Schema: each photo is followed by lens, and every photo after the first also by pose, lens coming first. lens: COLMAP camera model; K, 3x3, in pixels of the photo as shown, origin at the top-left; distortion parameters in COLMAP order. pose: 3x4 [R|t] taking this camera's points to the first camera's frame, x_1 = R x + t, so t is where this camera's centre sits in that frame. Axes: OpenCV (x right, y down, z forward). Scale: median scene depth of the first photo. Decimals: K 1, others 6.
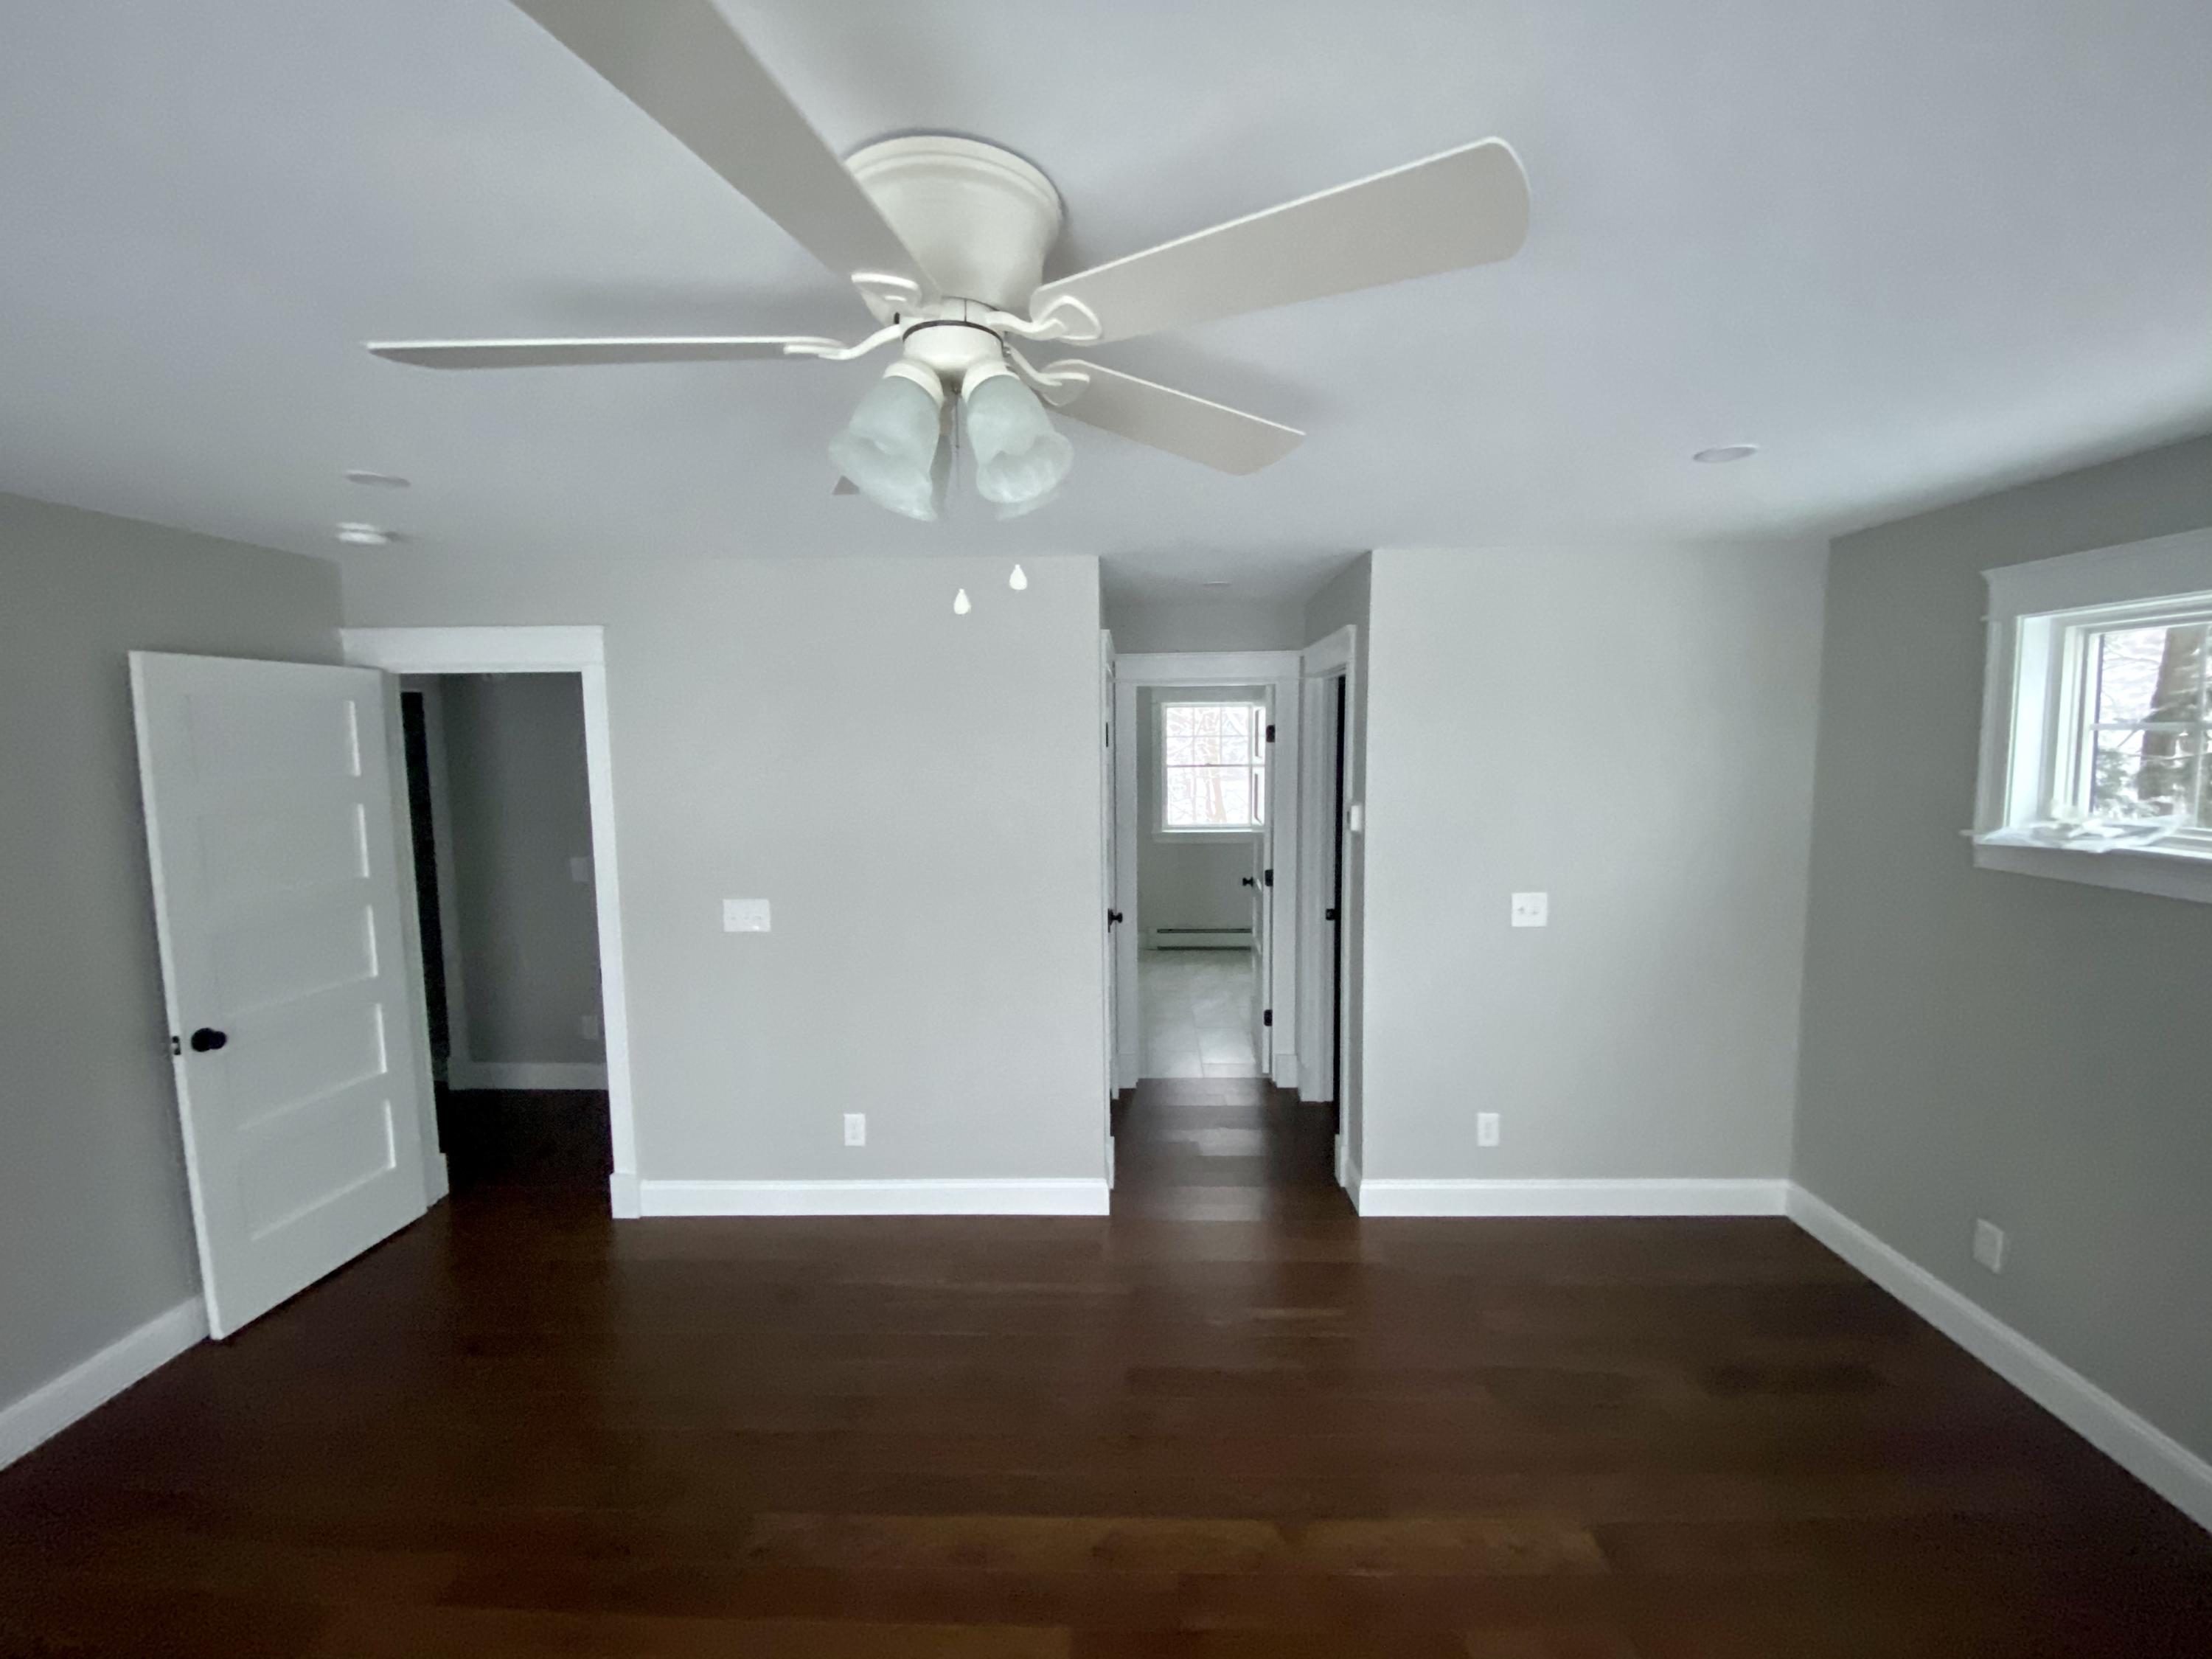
lens RADIAL K [[907.7, 0, 1104.0], [0, 907.7, 821.5], [0, 0, 1]] dist [-0.002176, -0.001201]
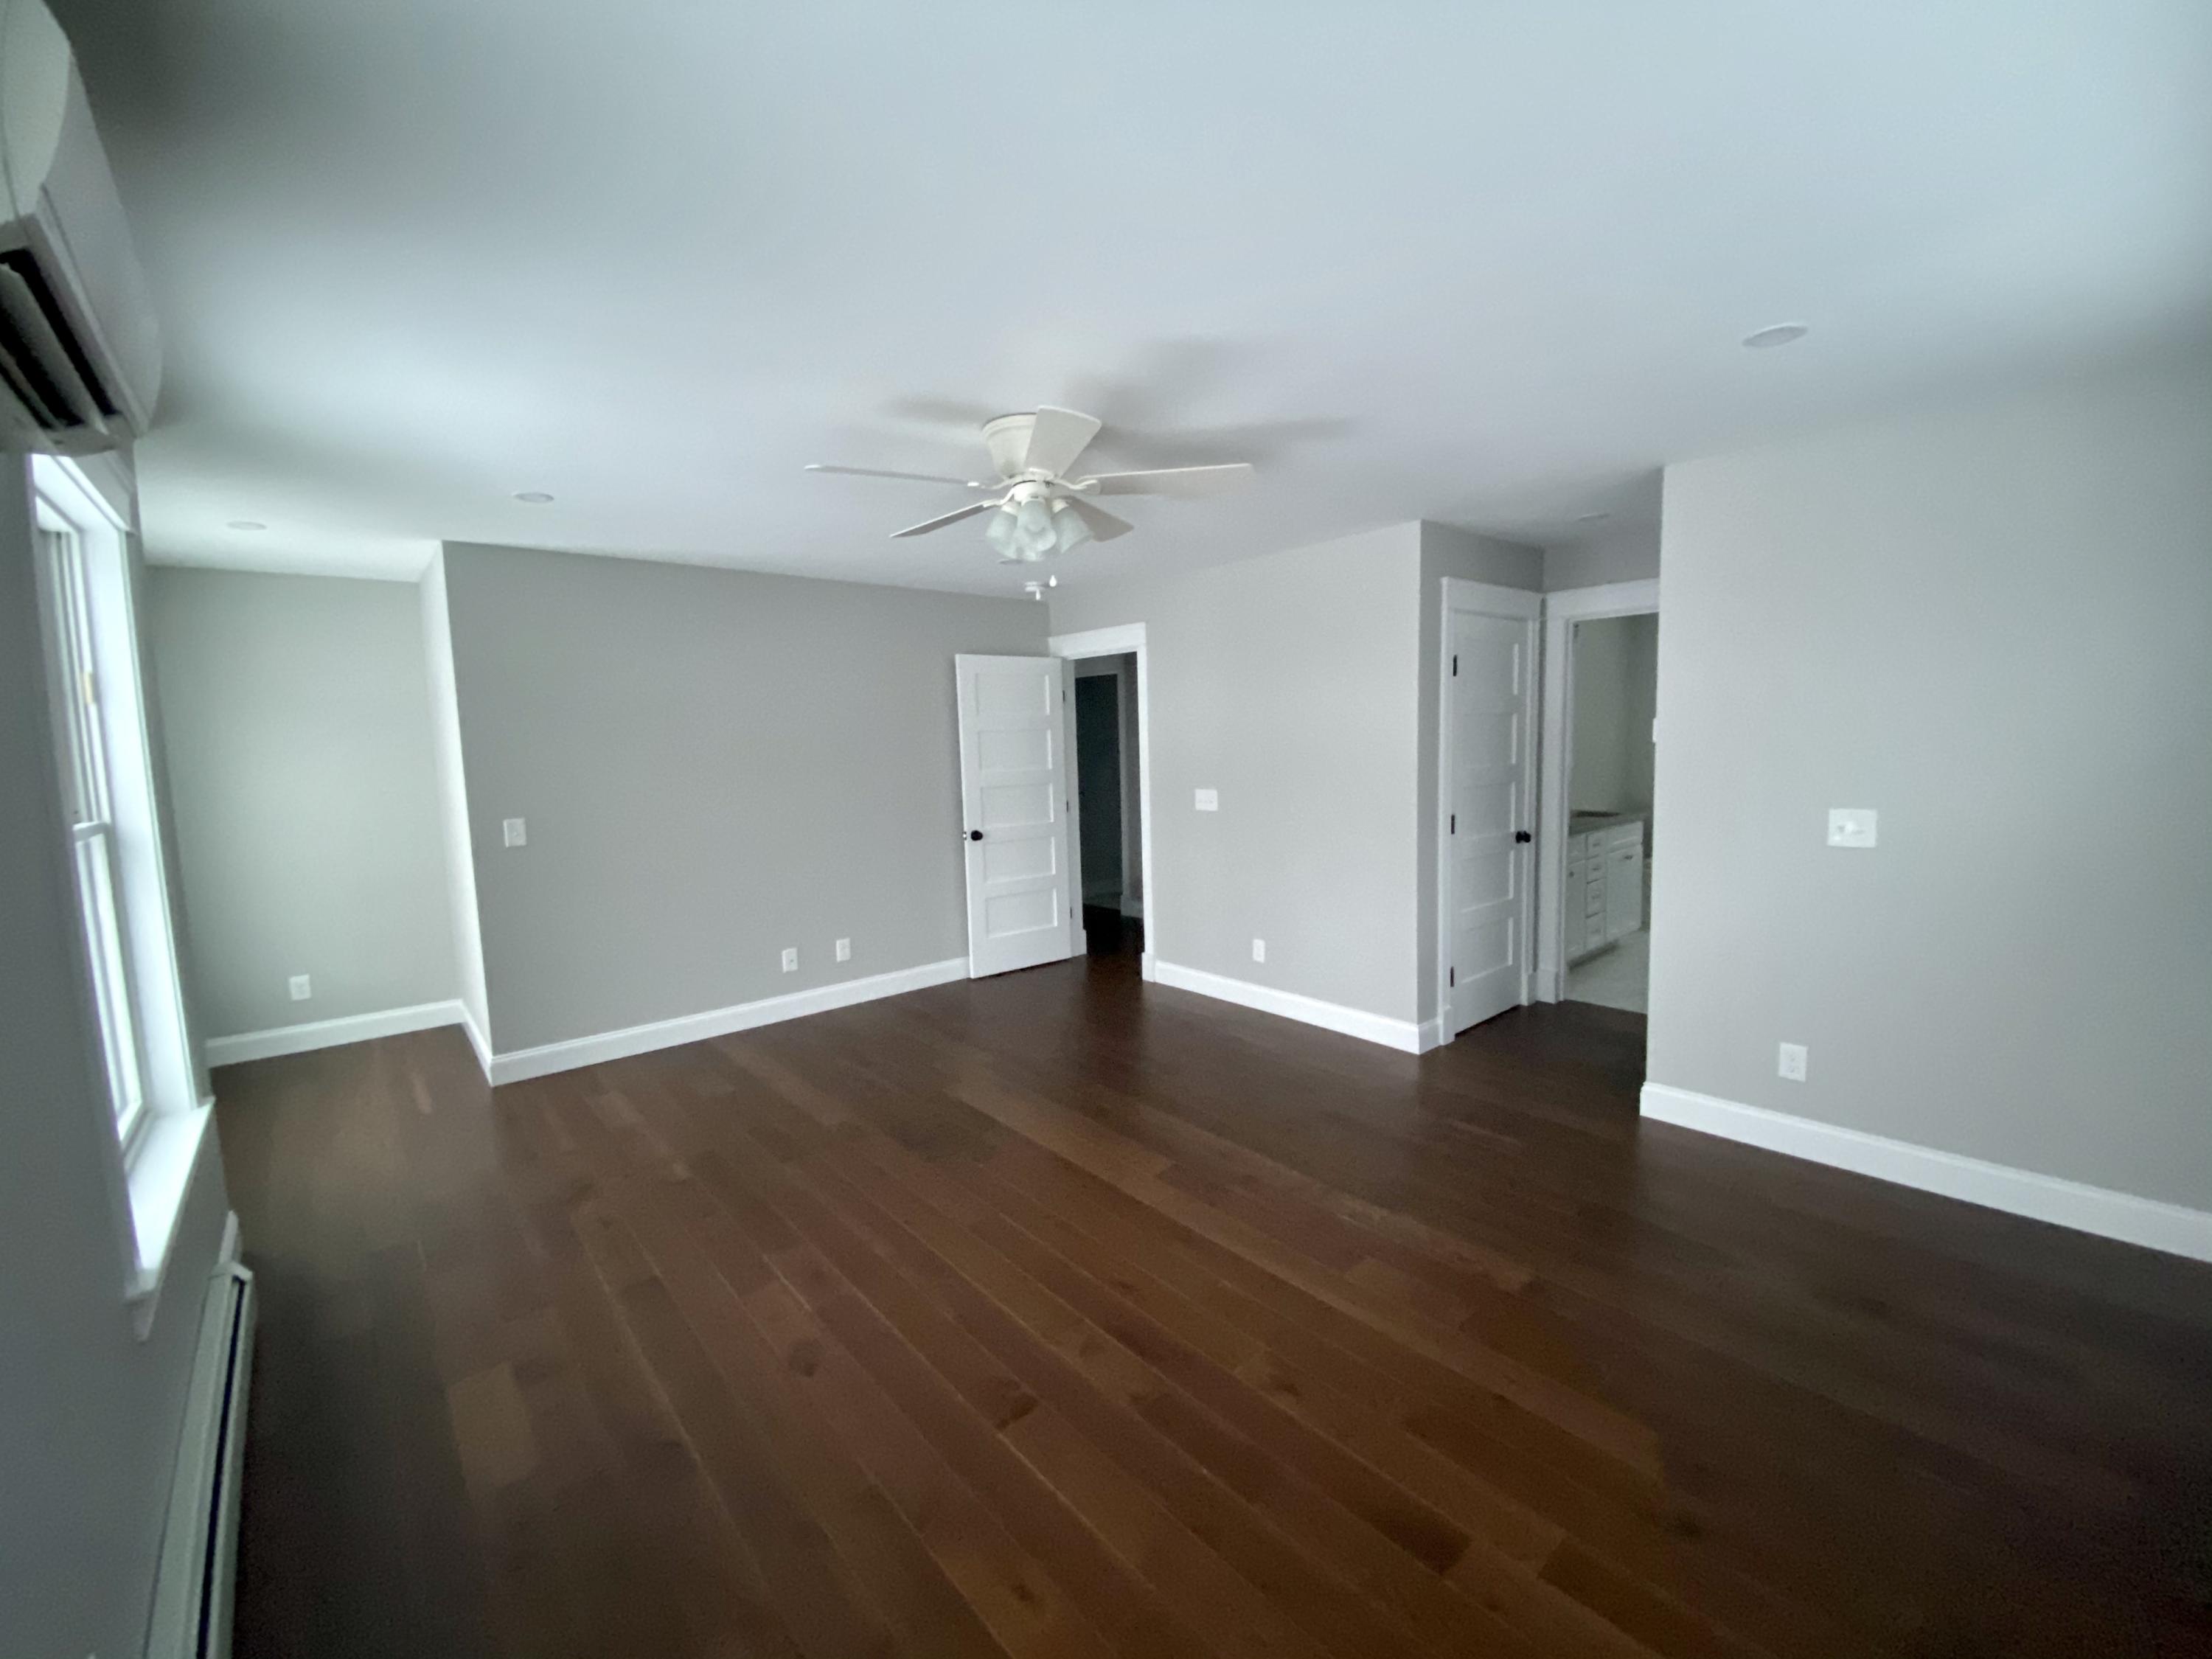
lens RADIAL K [[907.7, 0, 1112.9], [0, 907.7, 835.4], [0, 0, 1]] dist [-0.002176, -0.001201]
pose [[0.668010, 0.068761, -0.740969, 0.657335], [-0.046364, 0.997633, 0.050780, 0.093460], [0.742707, 0.000433, 0.669616, -0.160383]]
